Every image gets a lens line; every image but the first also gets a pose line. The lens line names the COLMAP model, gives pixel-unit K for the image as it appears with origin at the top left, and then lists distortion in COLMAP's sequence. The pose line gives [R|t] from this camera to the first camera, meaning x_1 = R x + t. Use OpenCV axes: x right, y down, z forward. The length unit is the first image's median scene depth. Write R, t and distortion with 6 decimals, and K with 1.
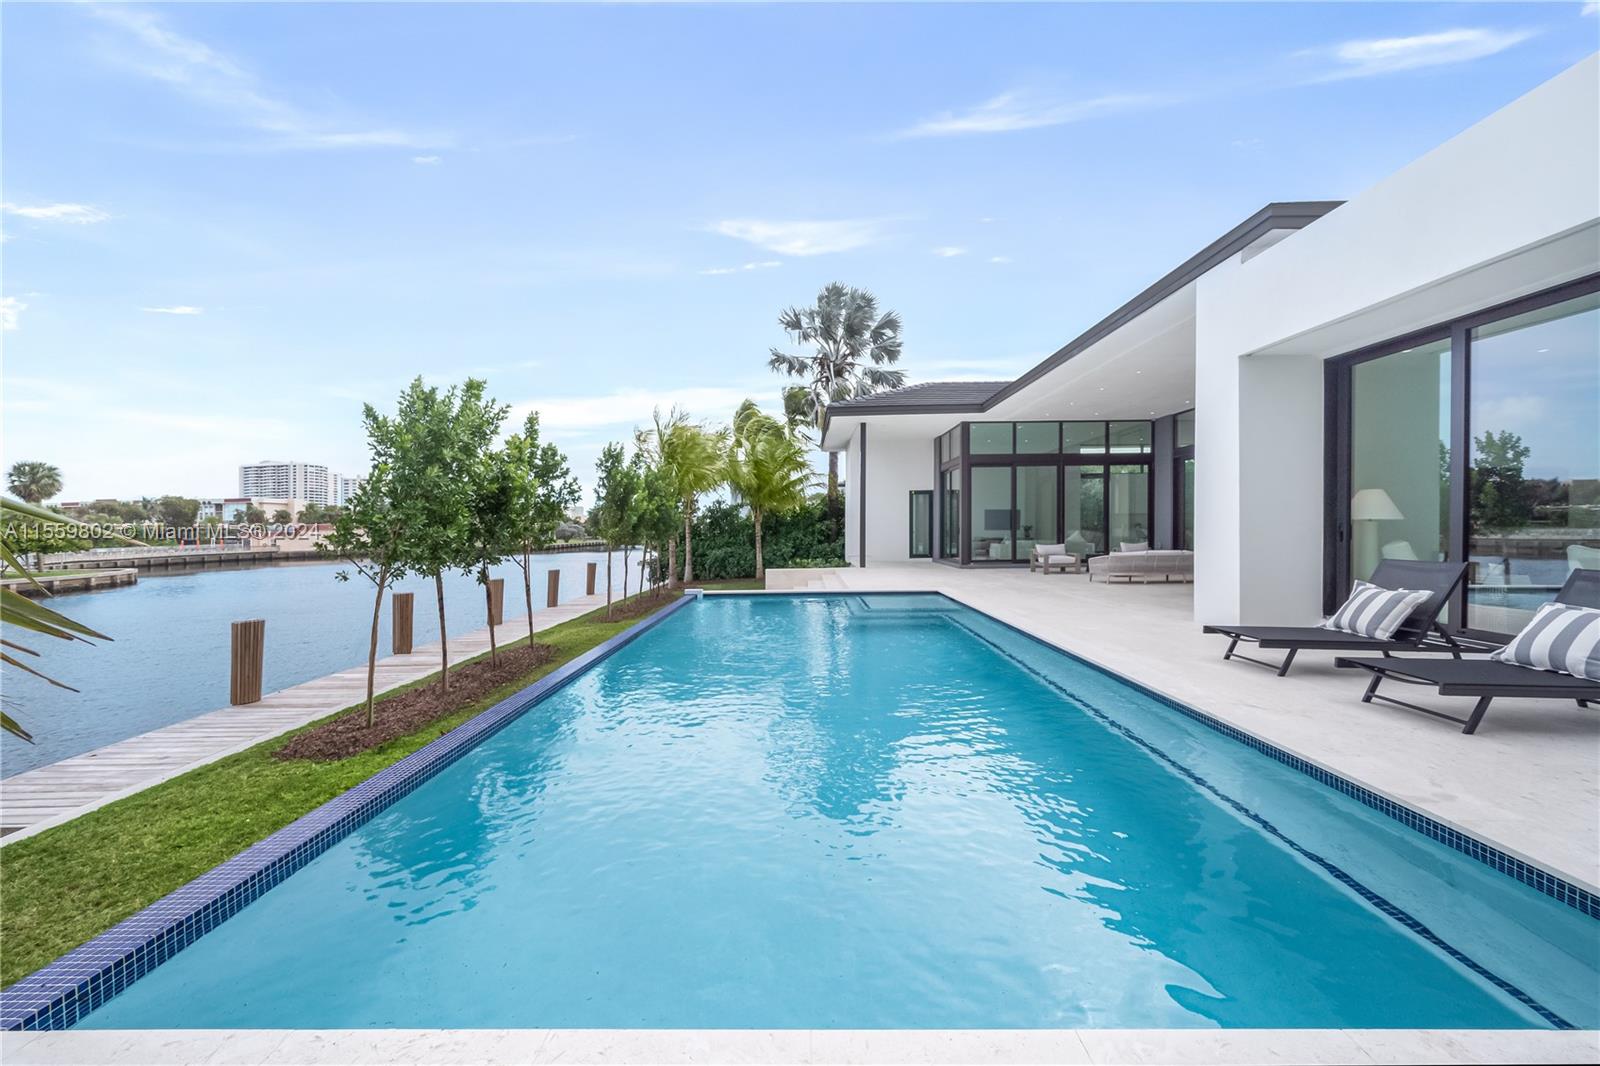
lens RADIAL K [[573.4, 0, 800.0], [0, 573.4, 533.0], [0, 0, 1]] dist [-0.000134, -0.000024]
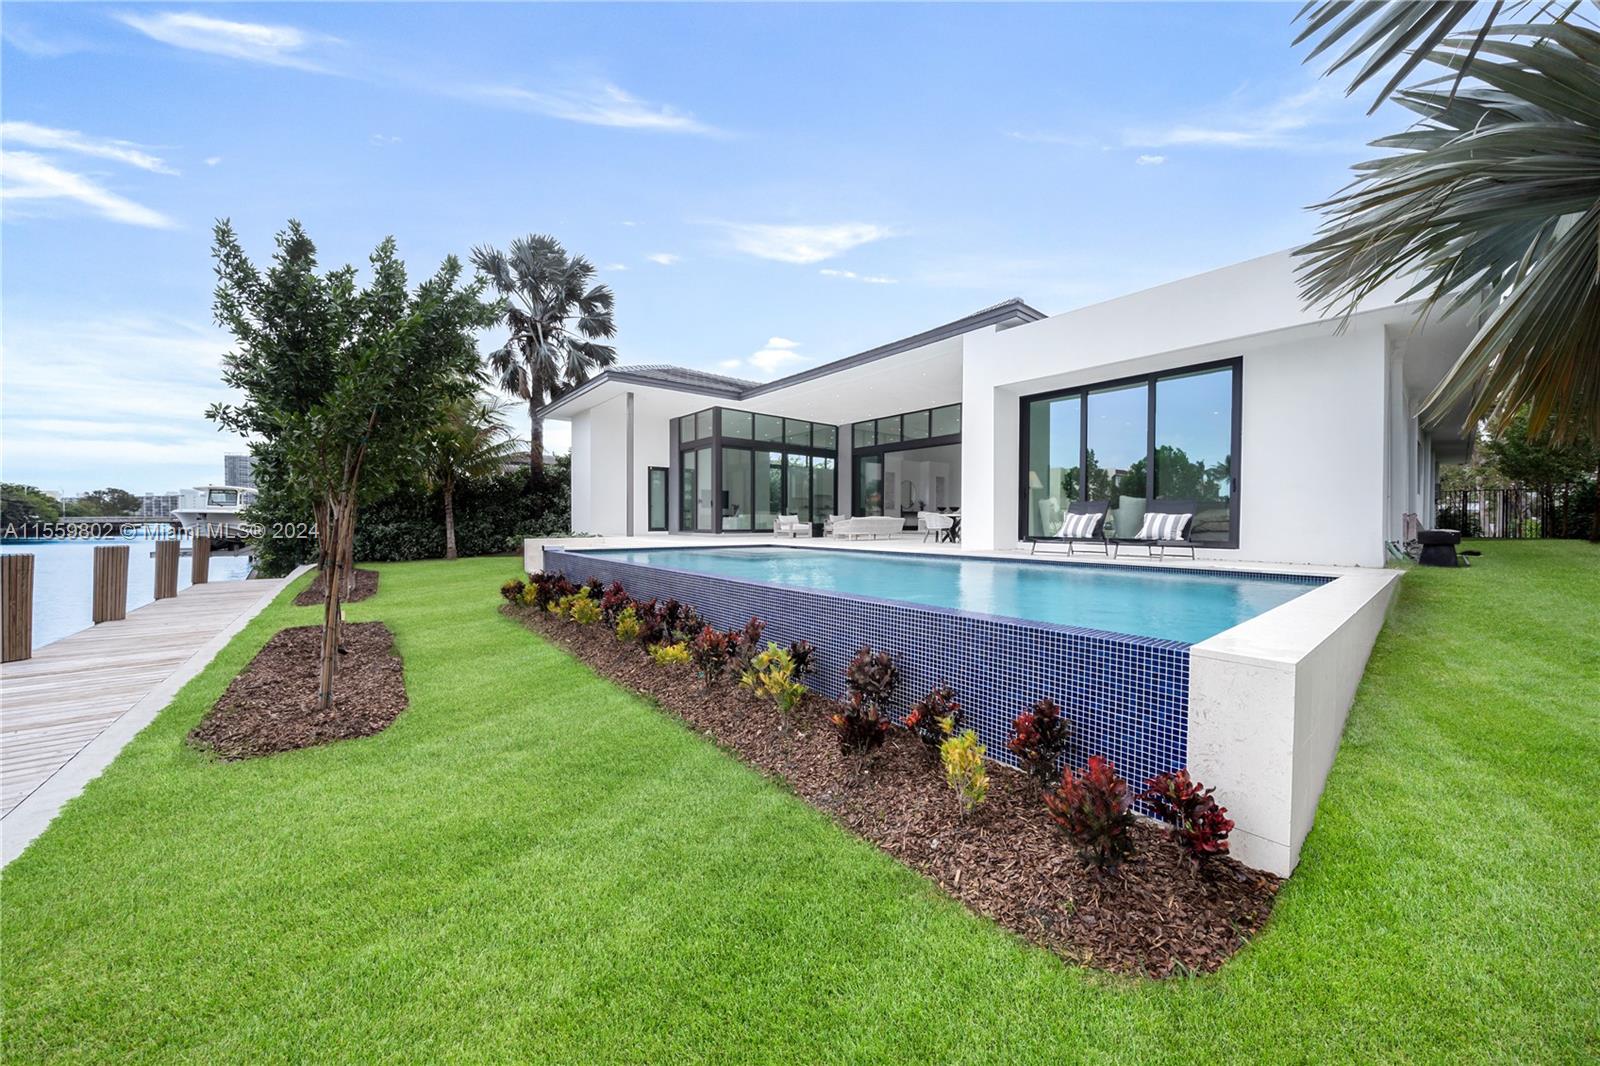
lens RADIAL K [[573.4, 0, 800.0], [0, 573.4, 533.0], [0, 0, 1]] dist [-0.000134, -0.000024]
pose [[0.749704, 0.005339, 0.661752, -0.288889], [-0.004646, 0.999985, -0.002804, 0.048402], [-0.661758, -0.000972, 0.749717, 0.044571]]
